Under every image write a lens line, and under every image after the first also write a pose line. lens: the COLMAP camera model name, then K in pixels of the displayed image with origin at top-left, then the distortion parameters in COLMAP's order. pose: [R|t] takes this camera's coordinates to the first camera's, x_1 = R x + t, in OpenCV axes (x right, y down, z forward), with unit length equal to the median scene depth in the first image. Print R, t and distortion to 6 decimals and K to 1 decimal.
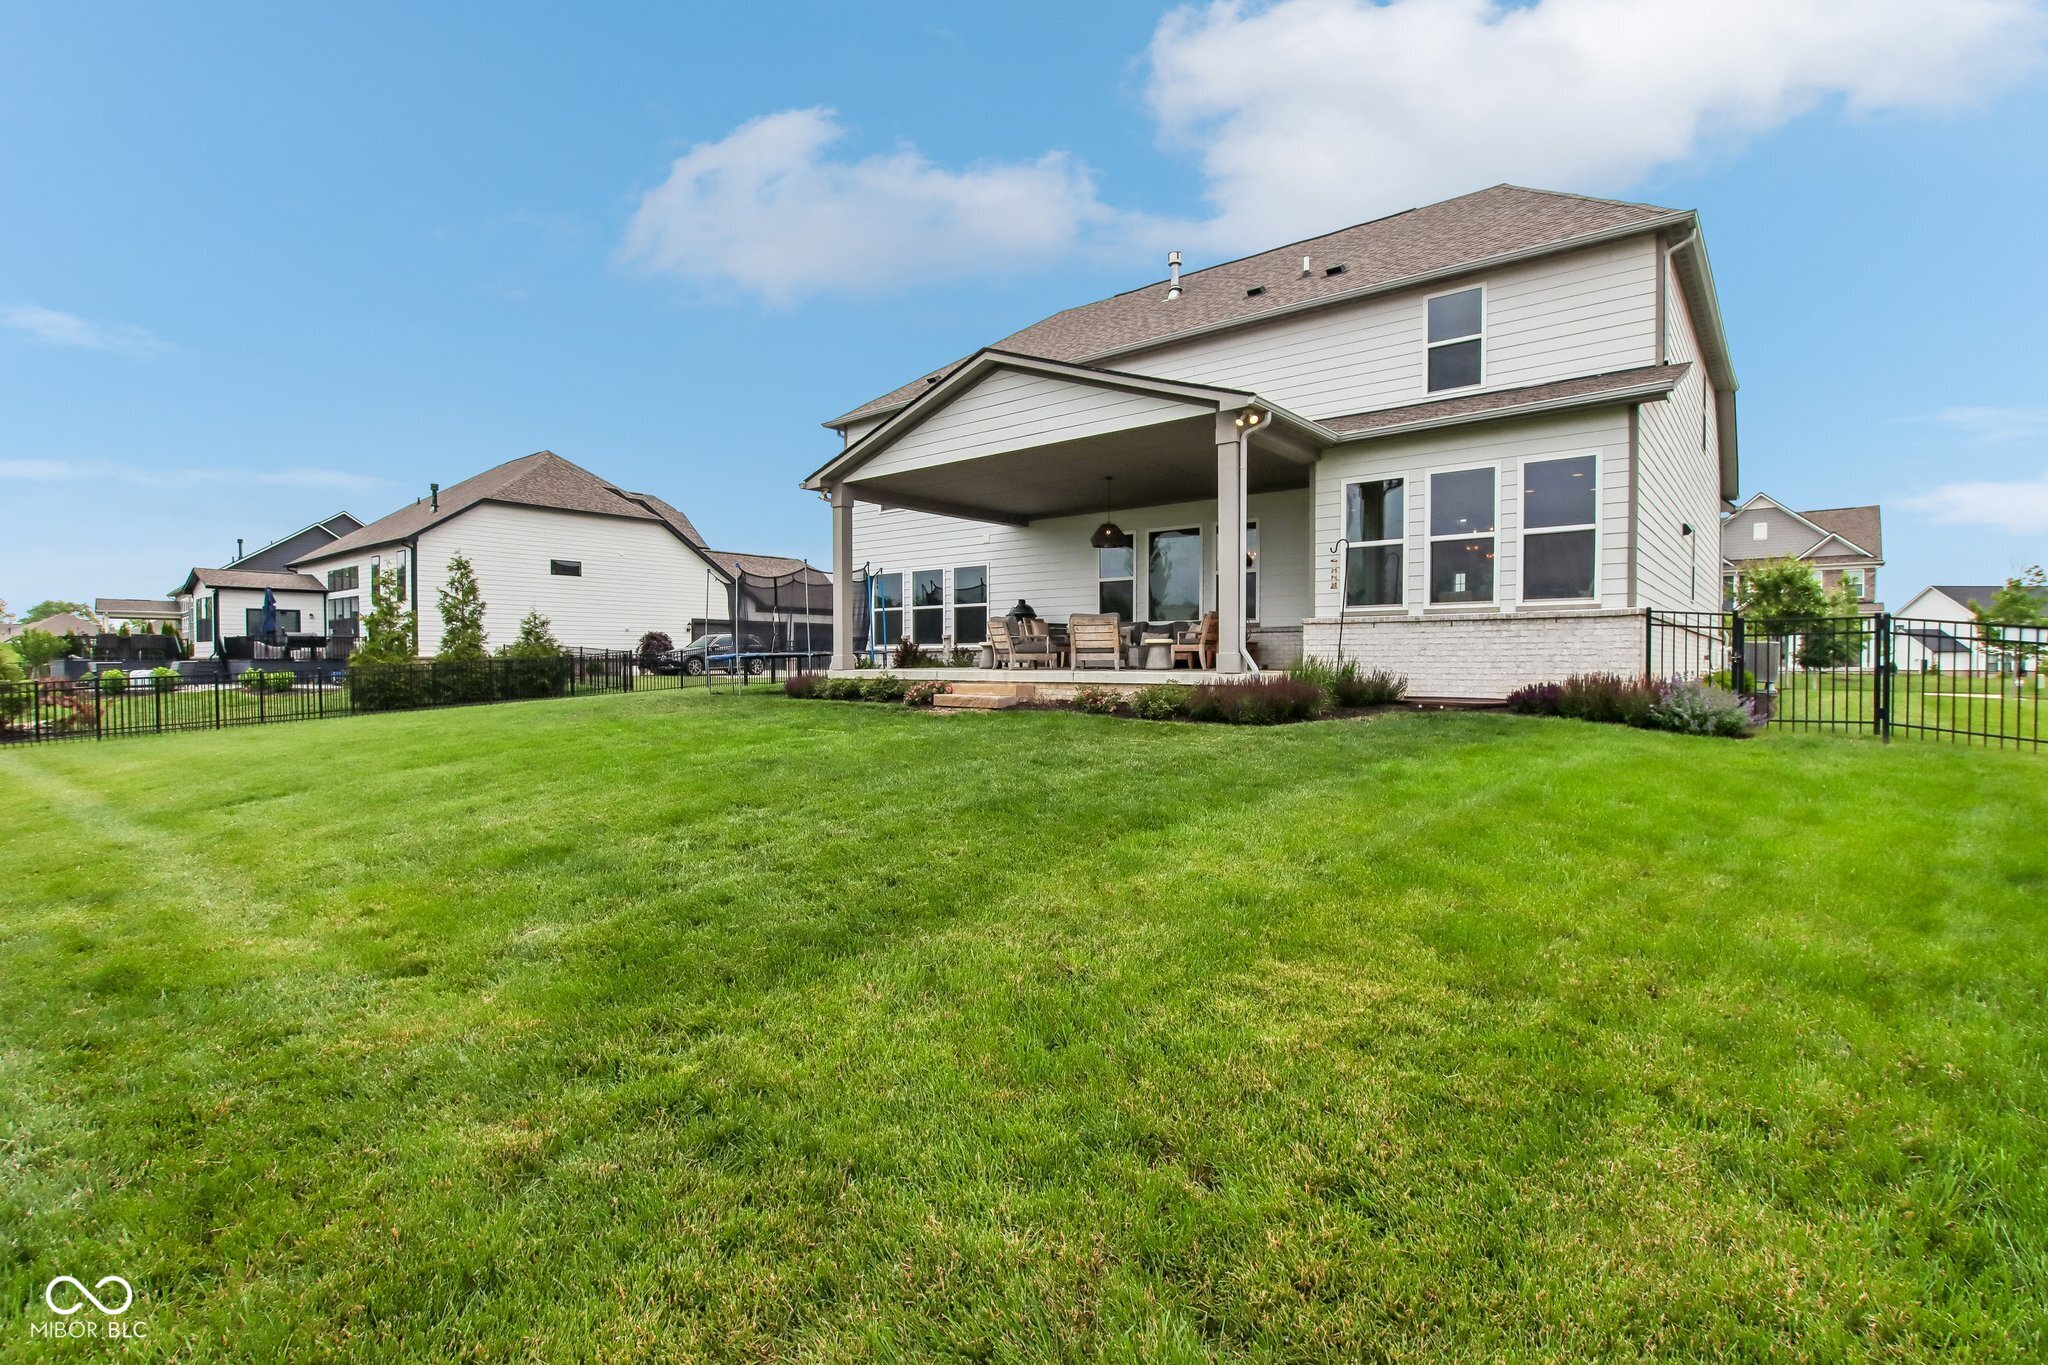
lens RADIAL K [[956.4, 0, 1020.3], [0, 956.4, 670.4], [0, 0, 1]] dist [-0.011399, -0.000183]
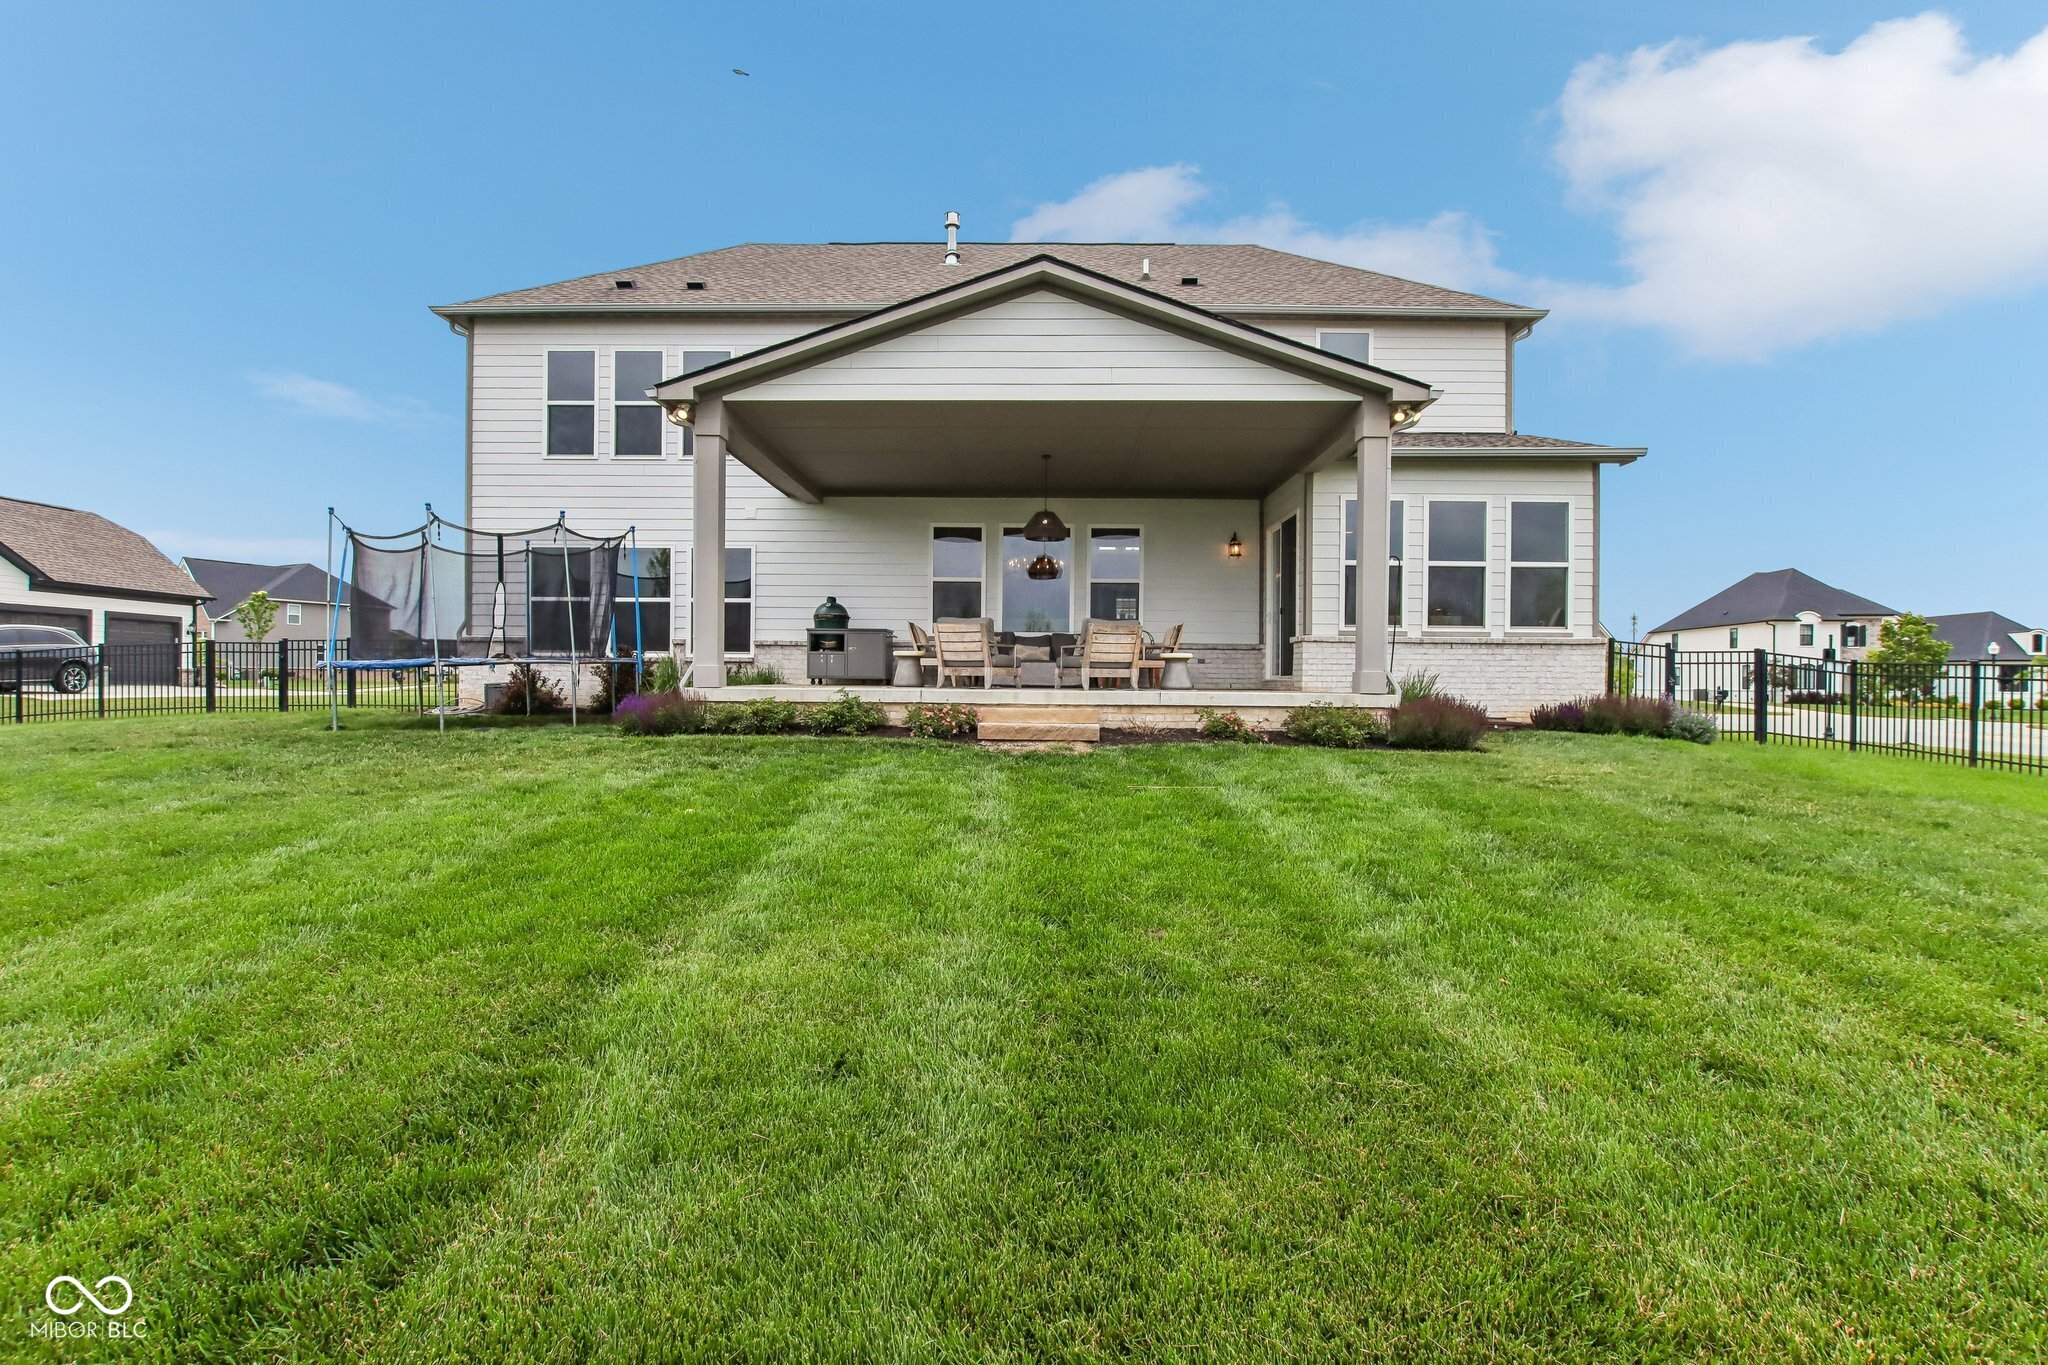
lens RADIAL K [[944.0, 0, 1022.4], [0, 944.0, 679.7], [0, 0, 1]] dist [-0.012375, -0.000110]
pose [[0.783068, 0.008759, 0.621875, -0.564397], [-0.004444, 0.999954, -0.008489, -0.001669], [-0.621920, 0.003884, 0.783071, 0.492408]]
